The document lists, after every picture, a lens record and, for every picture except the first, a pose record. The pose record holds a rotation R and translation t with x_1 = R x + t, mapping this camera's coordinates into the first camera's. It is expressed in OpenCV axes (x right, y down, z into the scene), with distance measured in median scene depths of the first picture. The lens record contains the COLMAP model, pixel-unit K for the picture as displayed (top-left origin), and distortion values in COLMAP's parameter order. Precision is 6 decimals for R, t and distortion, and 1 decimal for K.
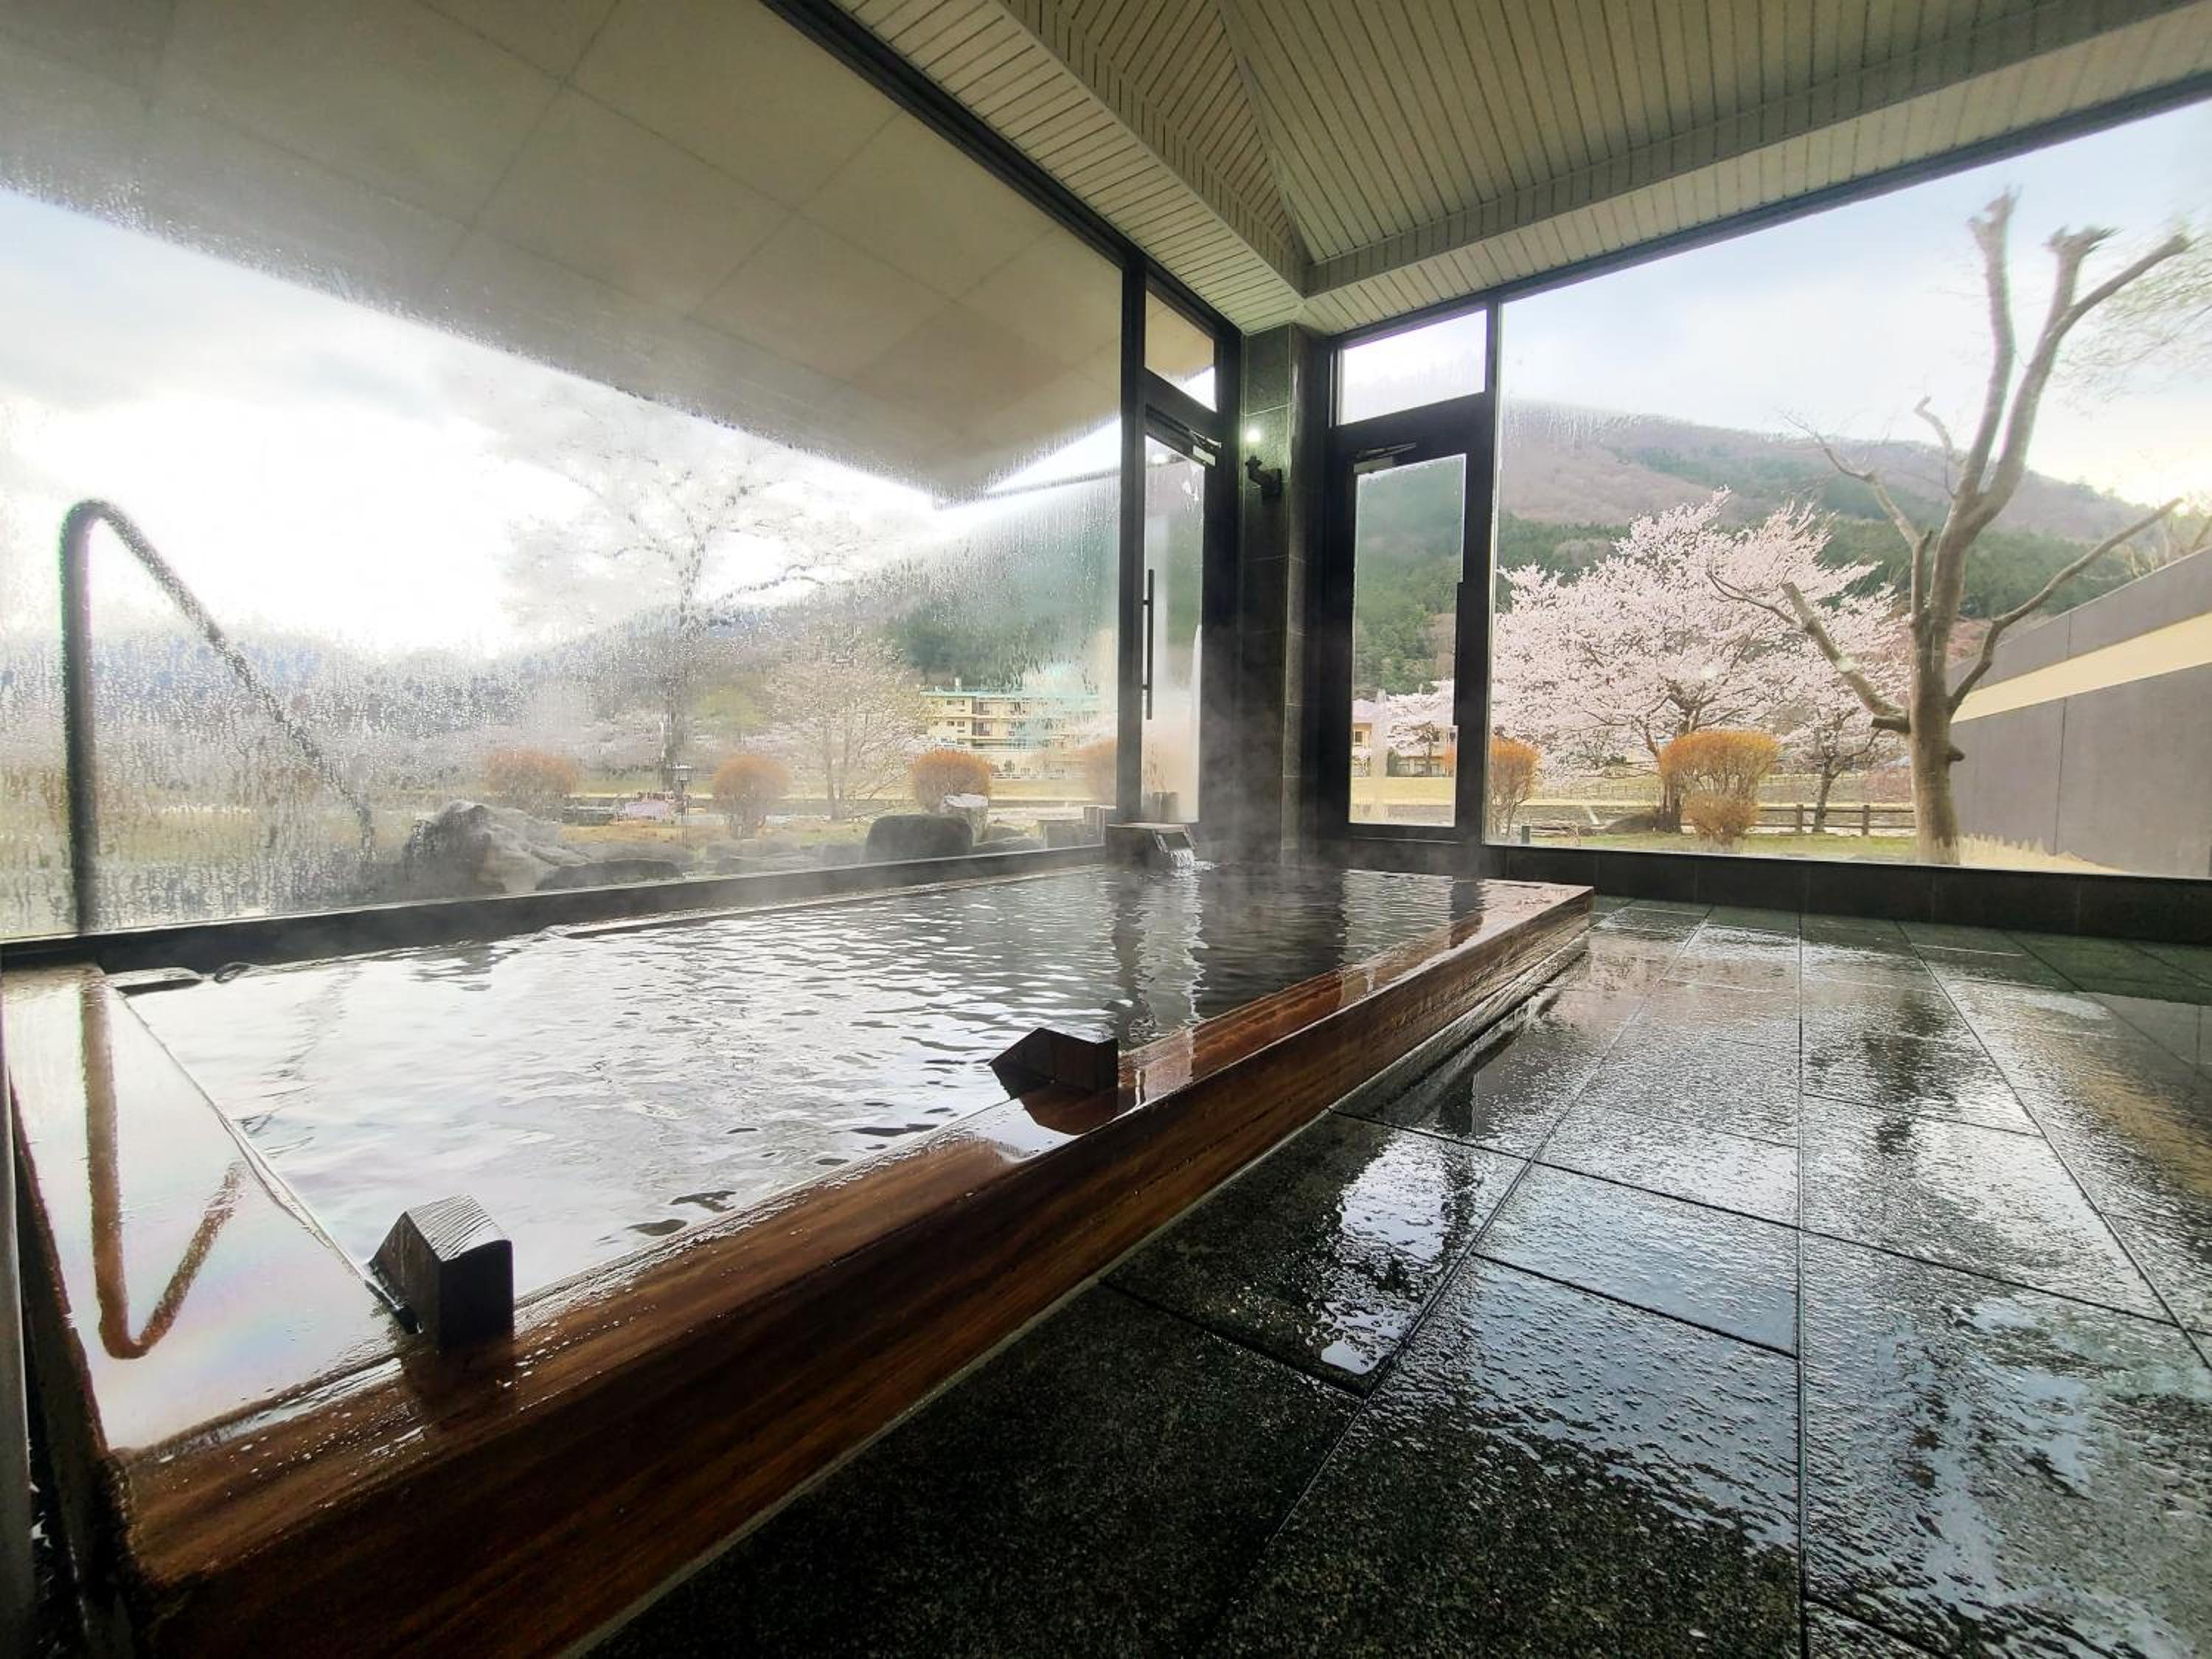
lens RADIAL K [[910.3, 0, 1100.0], [0, 910.3, 830.9], [0, 0, 1]] dist [-0.002506, -0.000177]
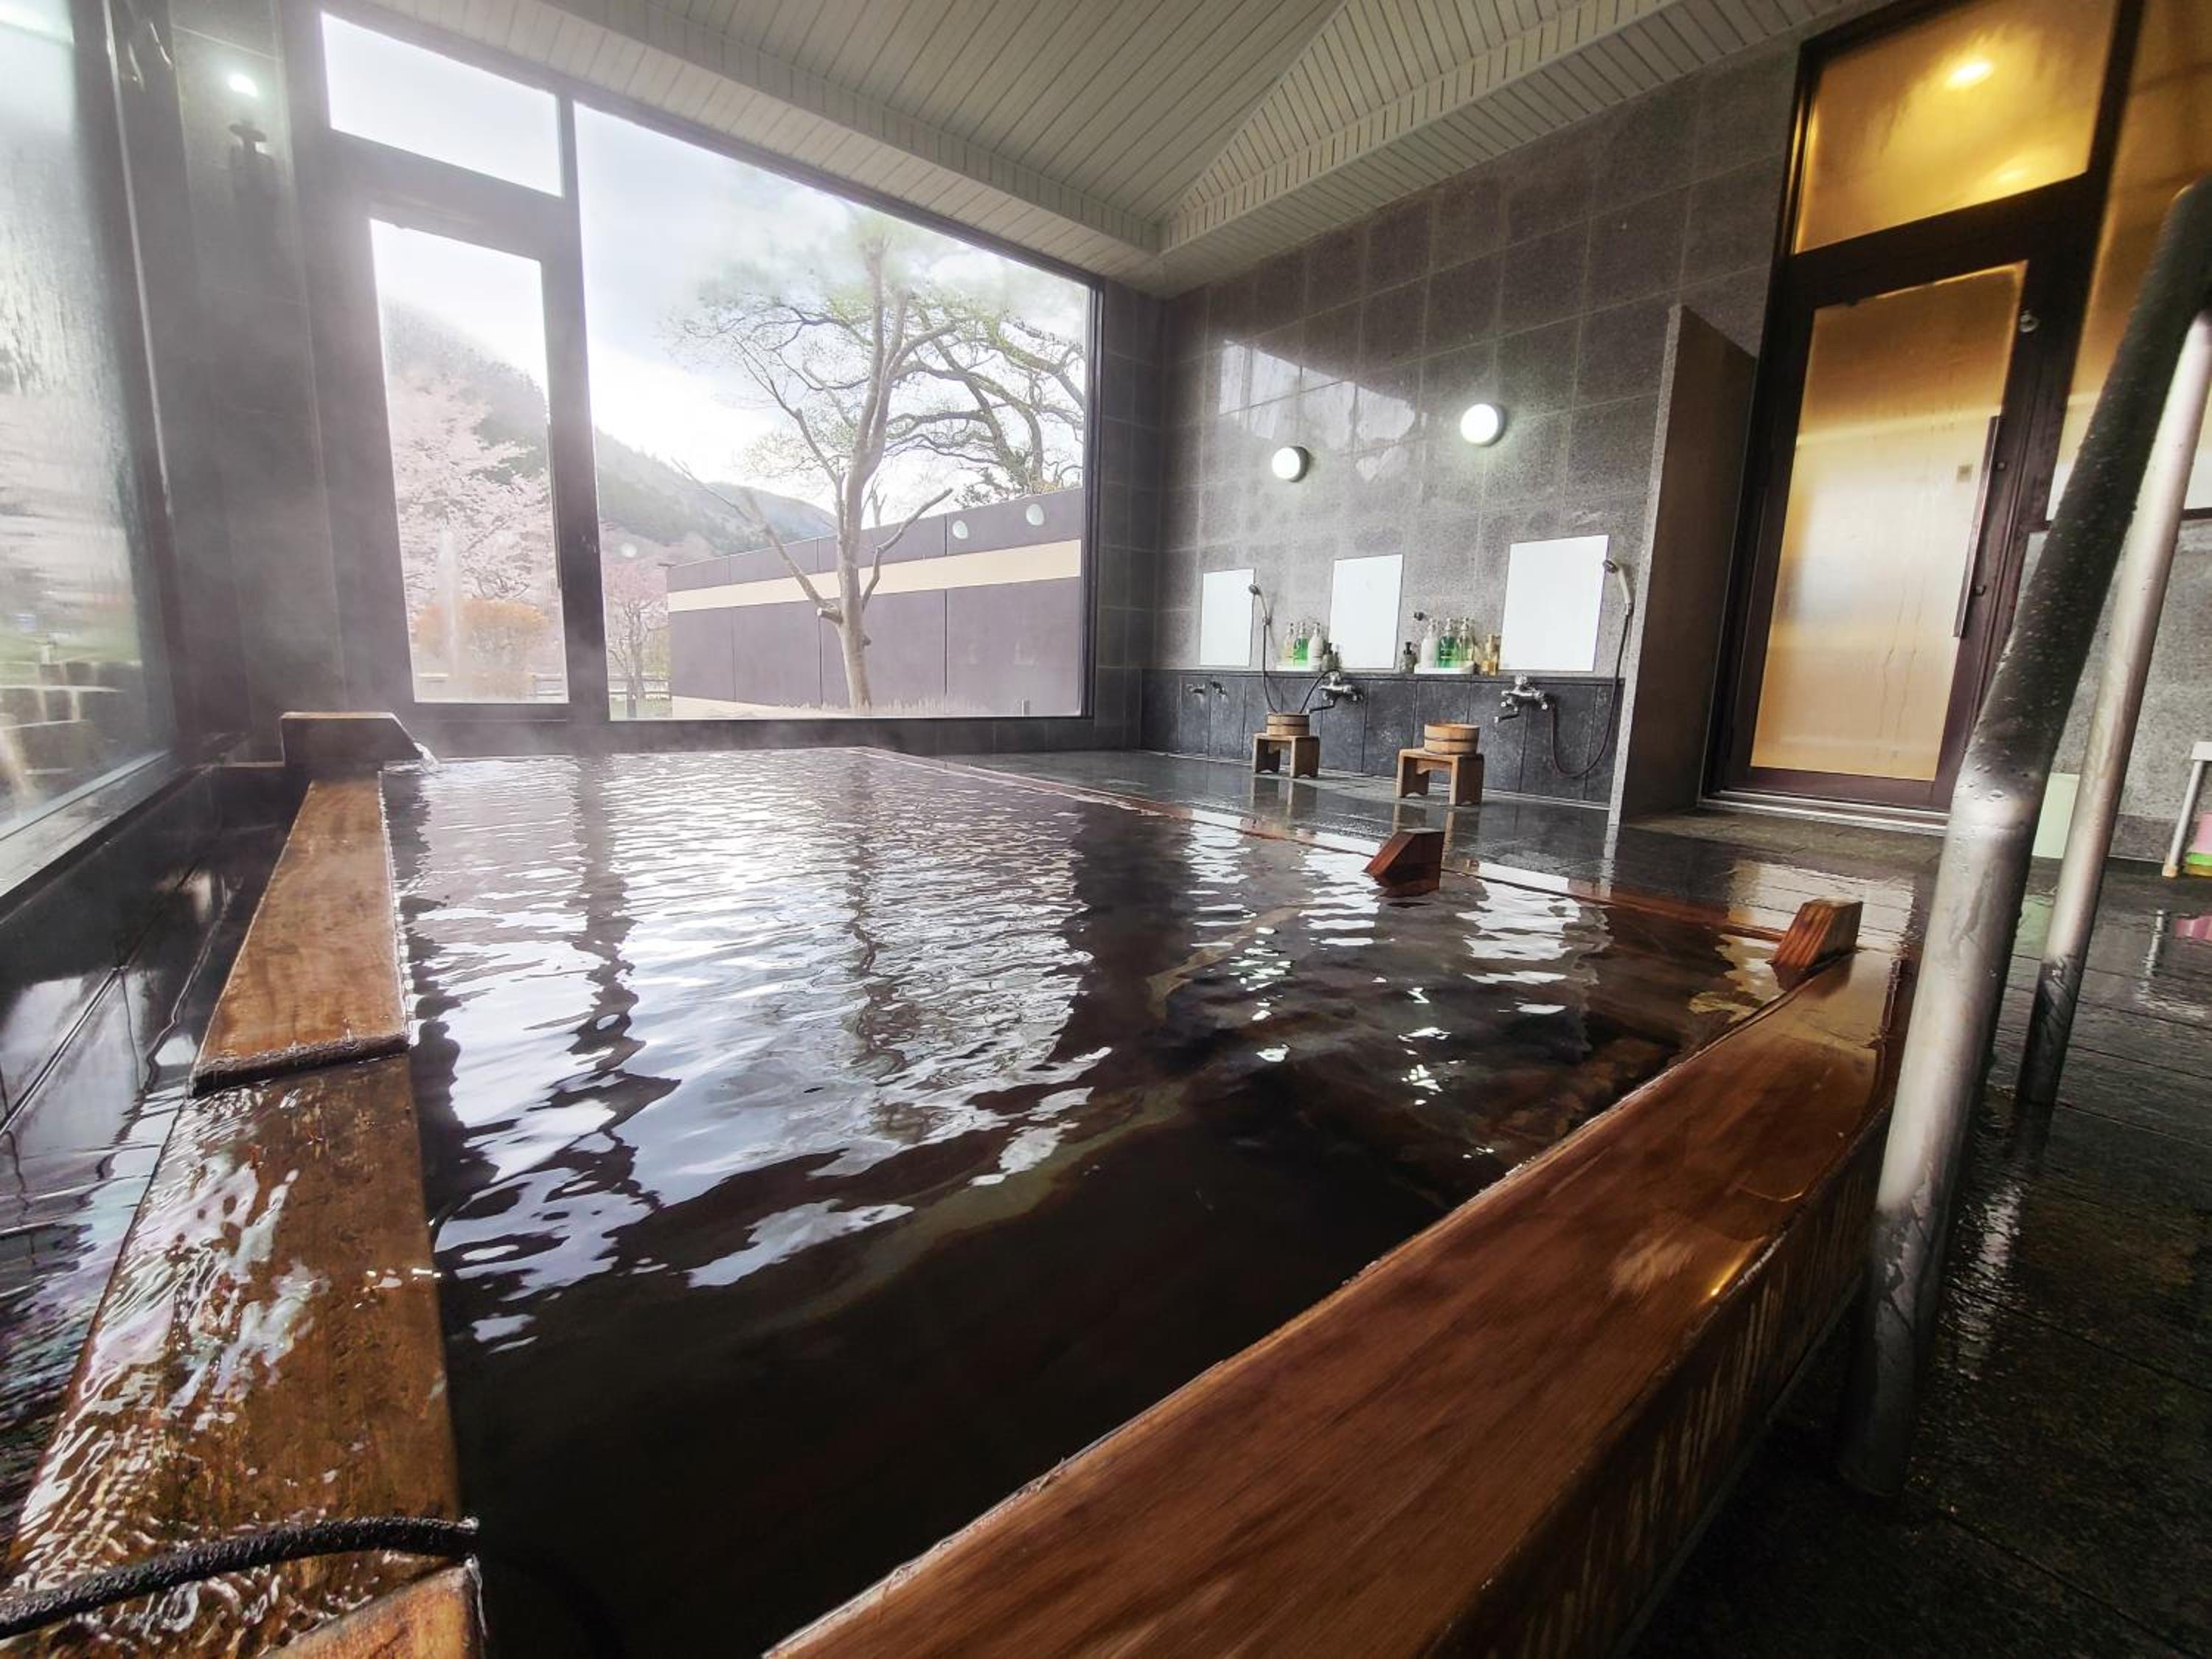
lens RADIAL K [[910.3, 0, 1100.4], [0, 910.3, 820.0], [0, 0, 1]] dist [-0.002506, -0.000177]
pose [[0.242337, -0.157782, 0.957276, -0.380251], [0.028166, 0.987415, 0.155619, -0.017064], [-0.969783, -0.010750, 0.243731, 0.287019]]
